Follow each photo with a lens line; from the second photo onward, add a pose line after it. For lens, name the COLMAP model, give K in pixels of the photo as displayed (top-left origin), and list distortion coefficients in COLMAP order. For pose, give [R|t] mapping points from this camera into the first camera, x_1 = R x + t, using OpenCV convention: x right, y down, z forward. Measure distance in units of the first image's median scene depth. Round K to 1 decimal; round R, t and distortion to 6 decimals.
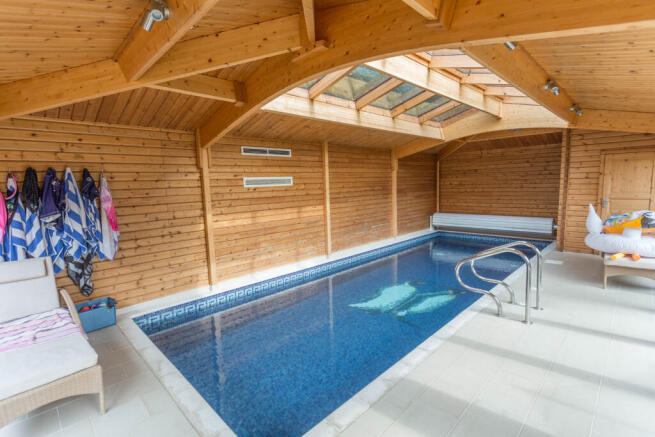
lens RADIAL K [[309.7, 0, 327.5], [0, 309.7, 218.5], [0, 0, 1]] dist [-0.111851, 0.000027]
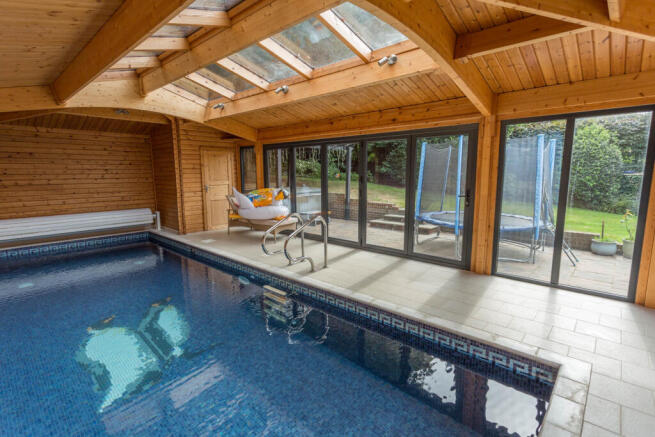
lens RADIAL K [[280.4, 0, 328.4], [0, 280.4, 204.2], [0, 0, 1]] dist [0.026053, 0.000013]
pose [[-0.113080, -0.083327, 0.990086, -0.380758], [0.113985, 0.988810, 0.096238, -0.047862], [-0.987026, 0.123738, -0.102317, 0.603525]]
